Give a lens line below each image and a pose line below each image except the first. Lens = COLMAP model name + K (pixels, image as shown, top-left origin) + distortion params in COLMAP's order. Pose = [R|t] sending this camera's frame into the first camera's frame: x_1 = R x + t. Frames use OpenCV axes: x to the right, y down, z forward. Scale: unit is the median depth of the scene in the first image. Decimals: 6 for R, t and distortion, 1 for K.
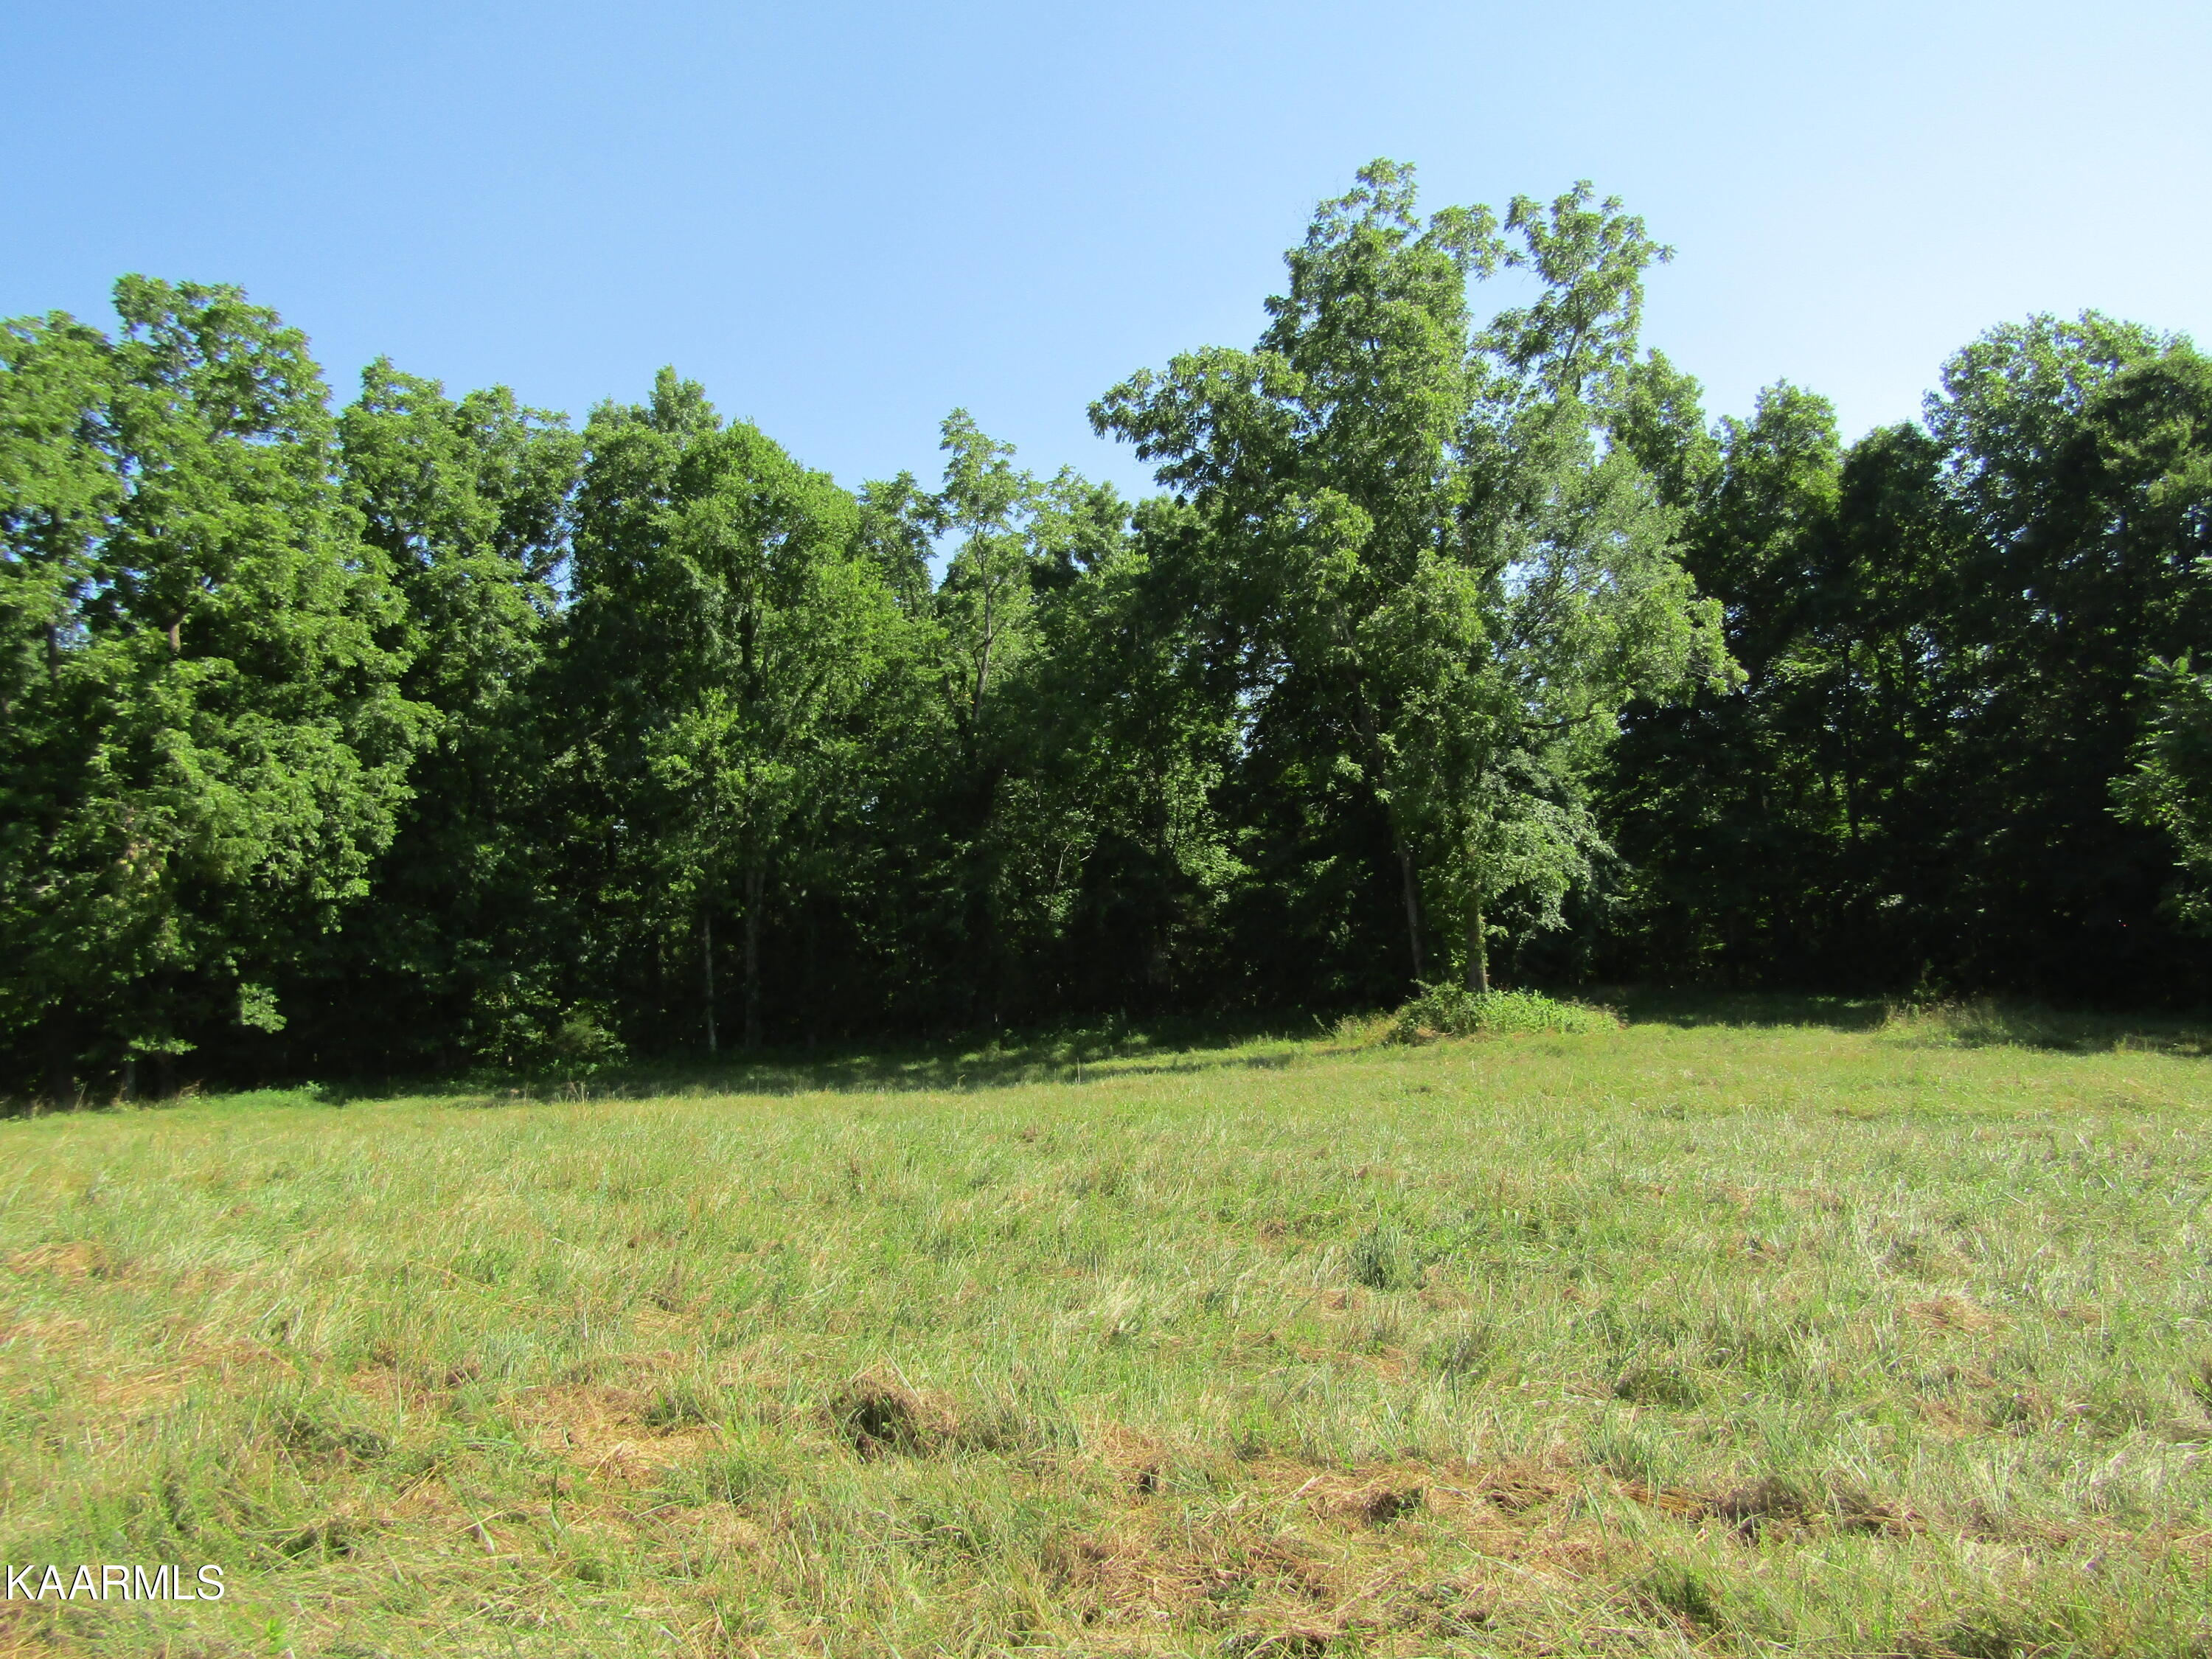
lens RADIAL K [[1498.6, 0, 1105.0], [0, 1498.6, 828.4], [0, 0, 1]] dist [-0.001851, 0.000556]
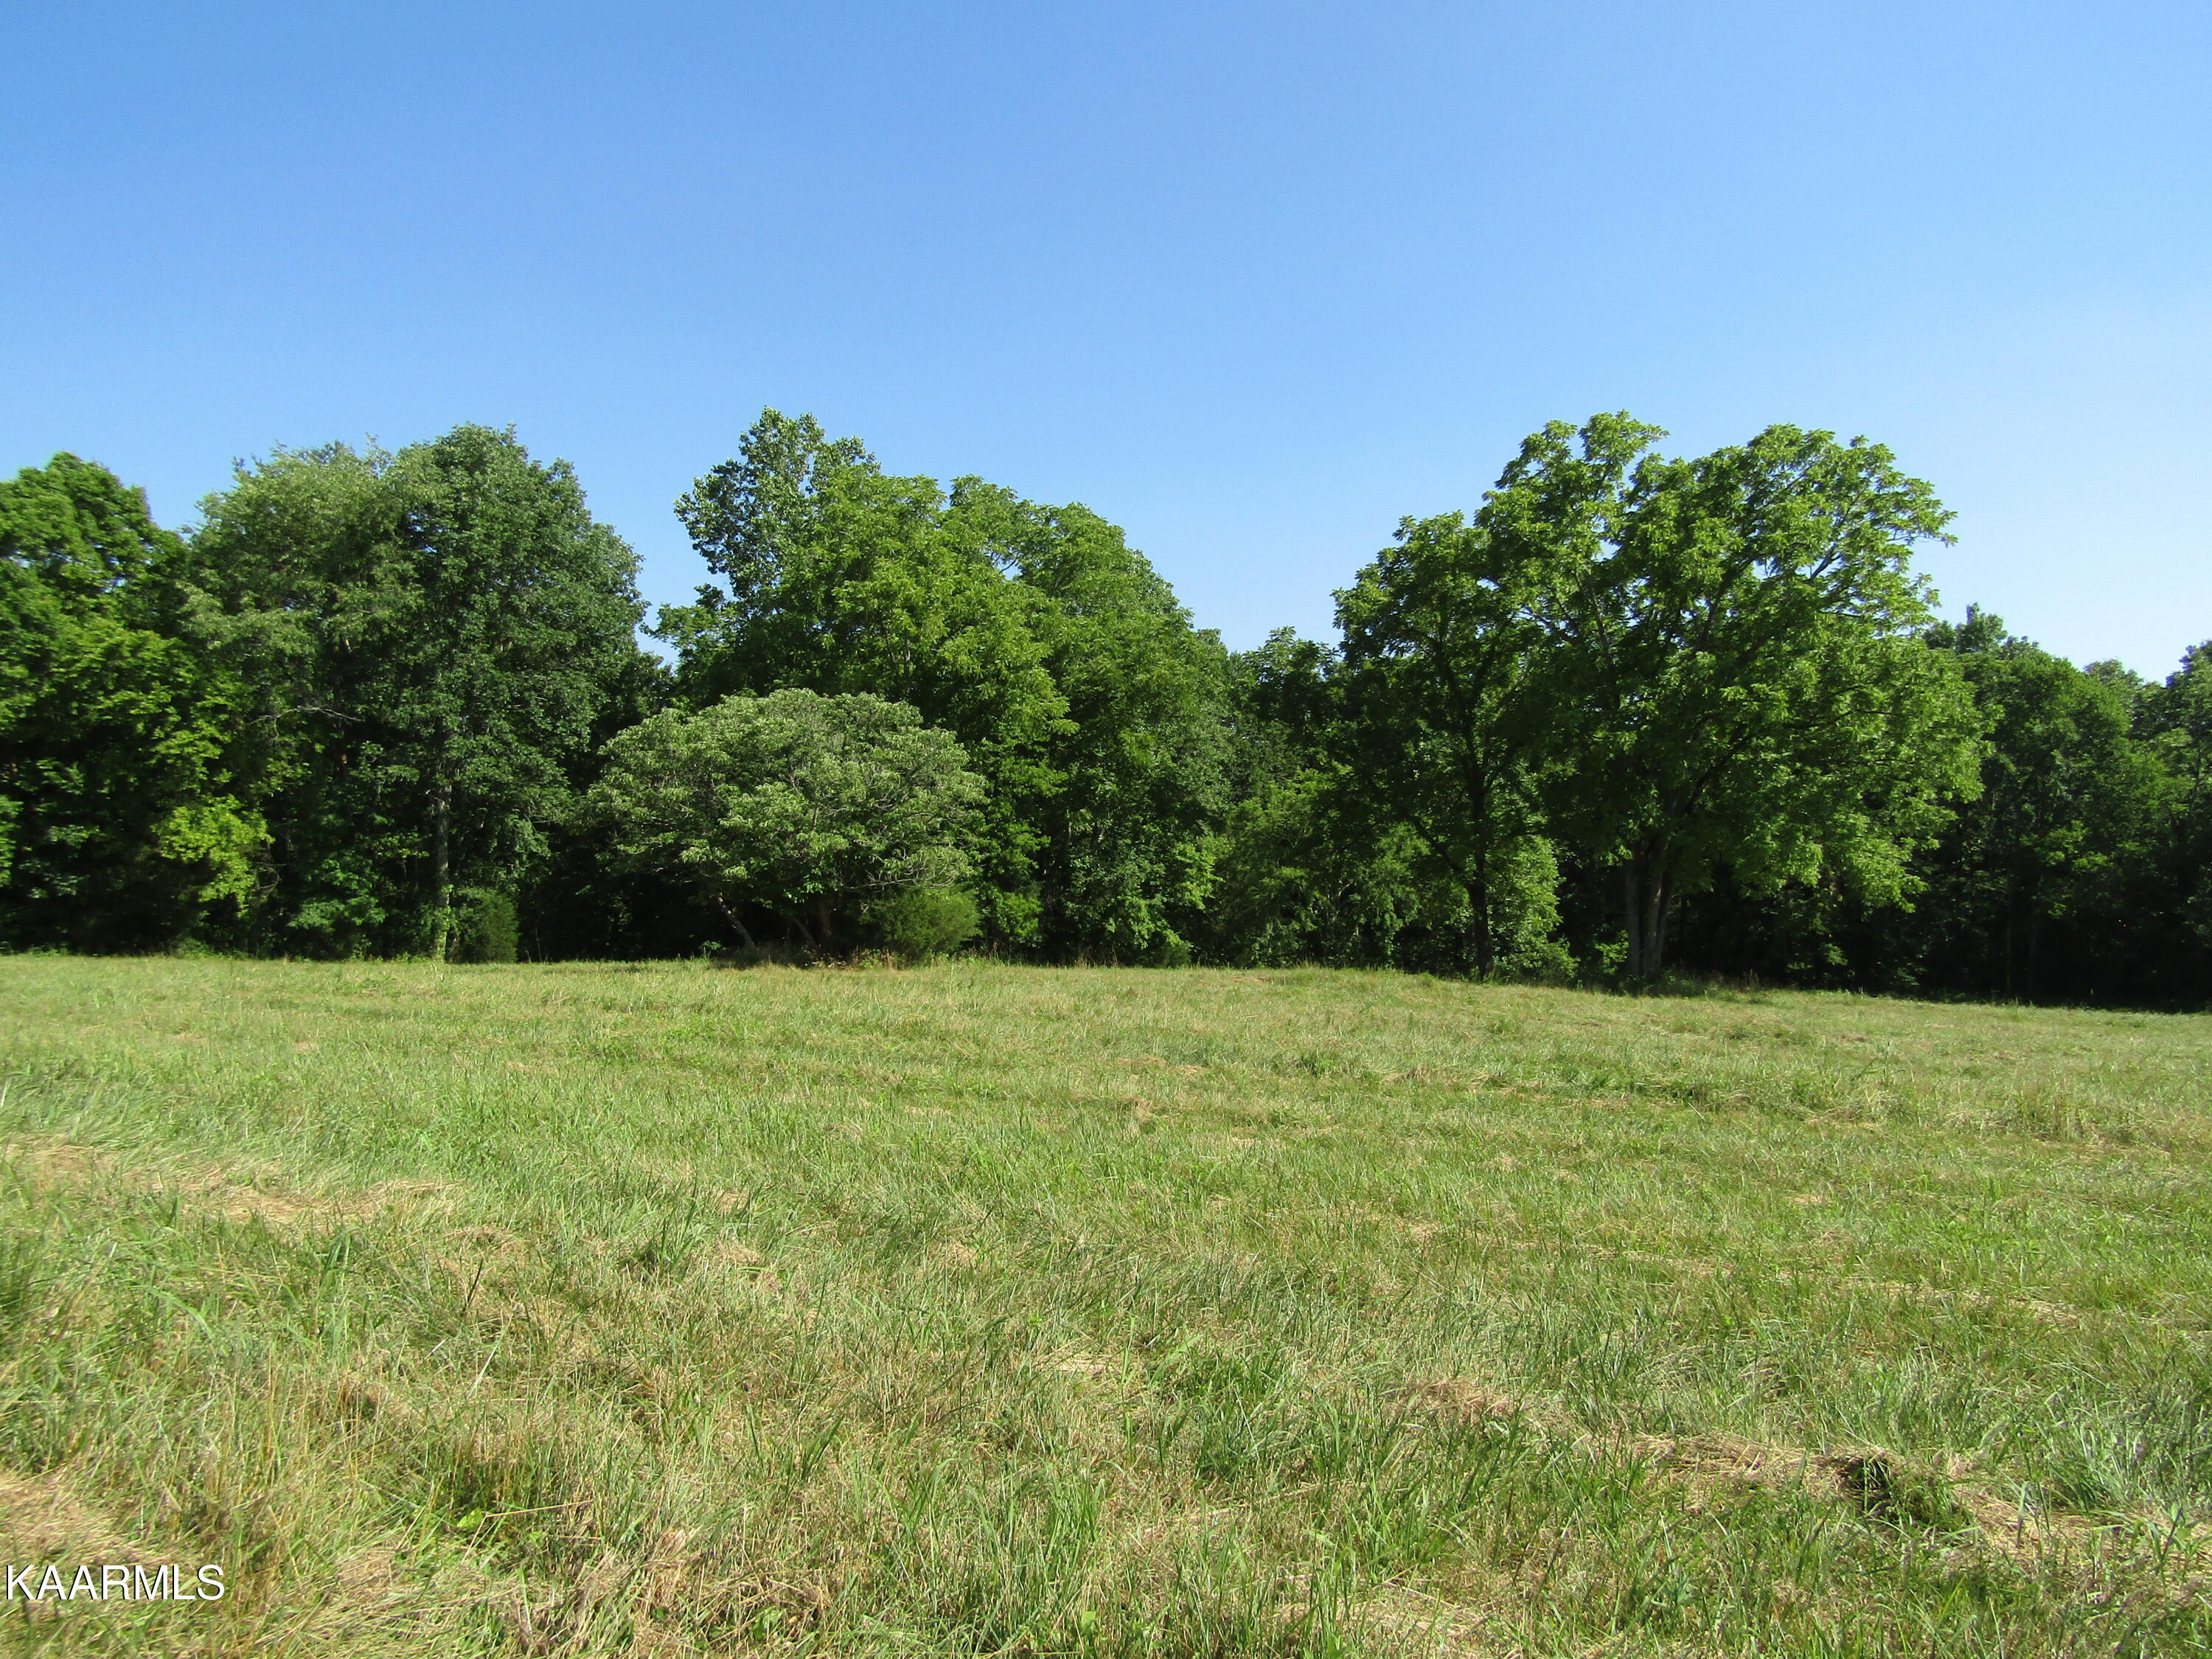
lens RADIAL K [[1566.0, 0, 1103.7], [0, 1566.0, 816.1], [0, 0, 1]] dist [-0.011401, 0.002427]
pose [[0.897474, 0.065436, -0.436186, -0.517001], [-0.047318, 0.997510, 0.052286, -0.142368], [0.438521, -0.026286, 0.898336, -1.437331]]
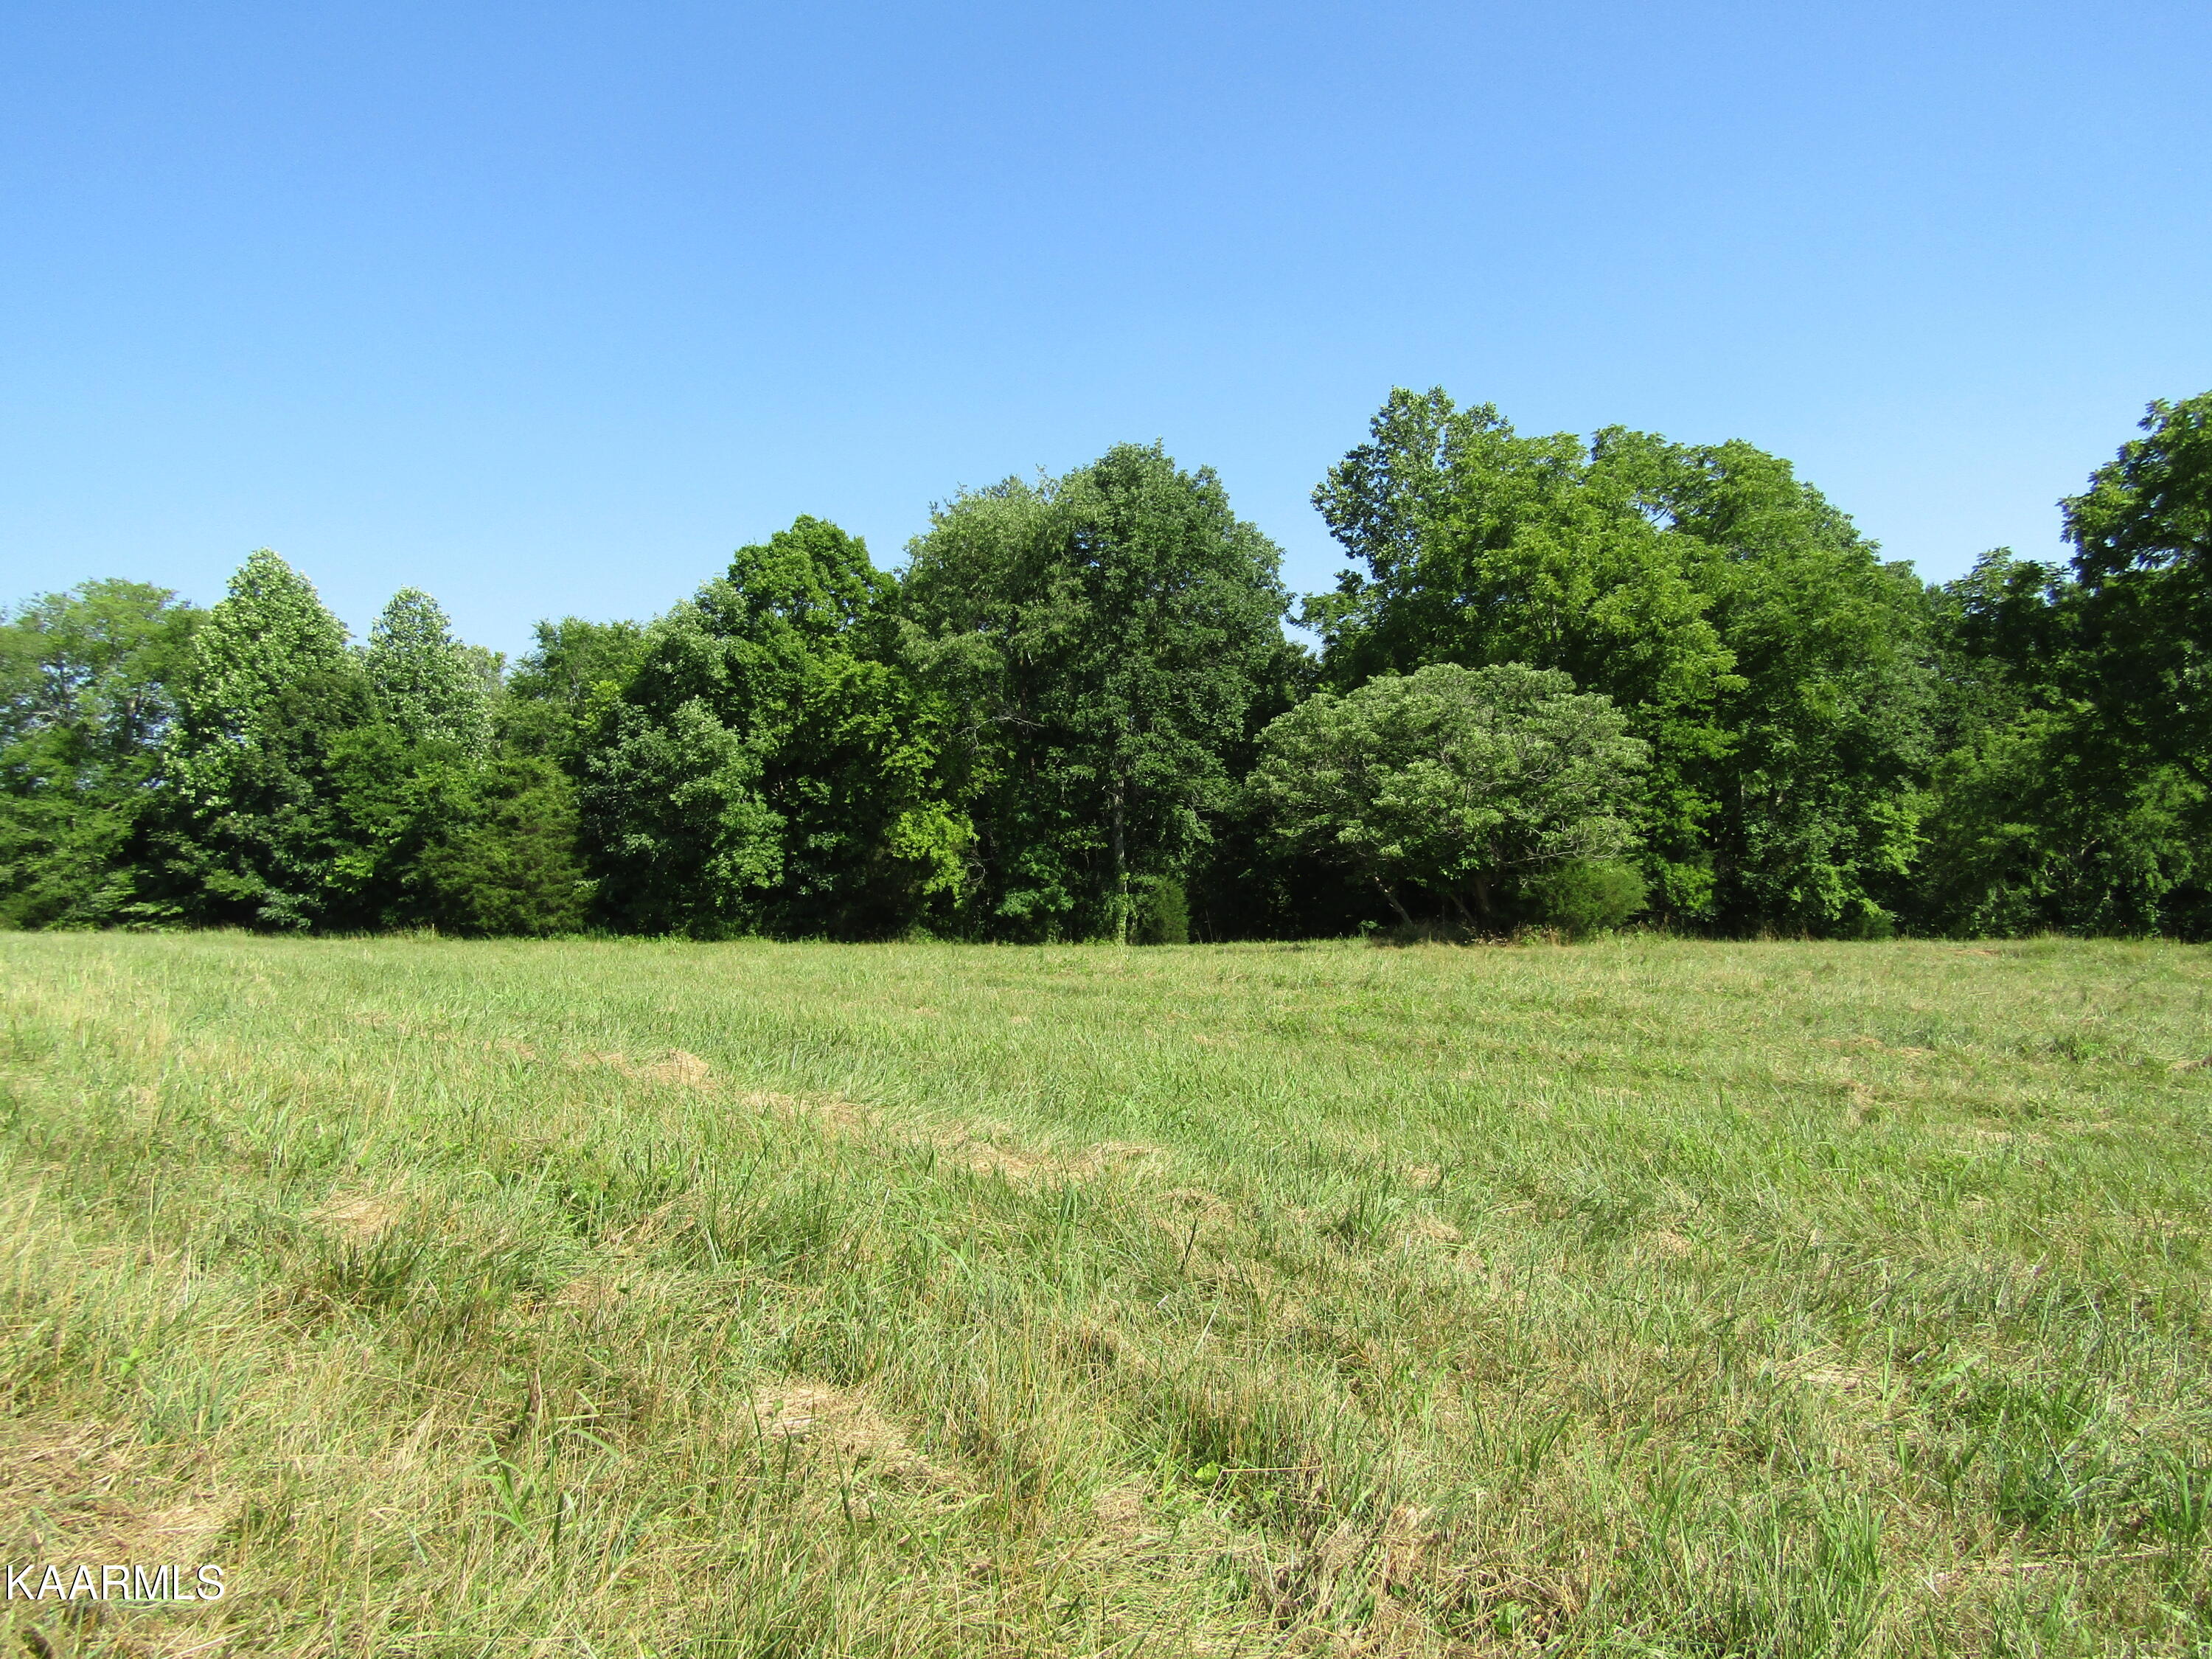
lens RADIAL K [[1566.0, 0, 1103.7], [0, 1566.0, 816.1], [0, 0, 1]] dist [-0.011401, 0.002427]
pose [[0.653510, 0.035276, -0.756096, -0.521801], [0.026902, 0.997200, 0.069777, -0.140927], [0.756440, -0.065940, 0.650731, -1.436140]]
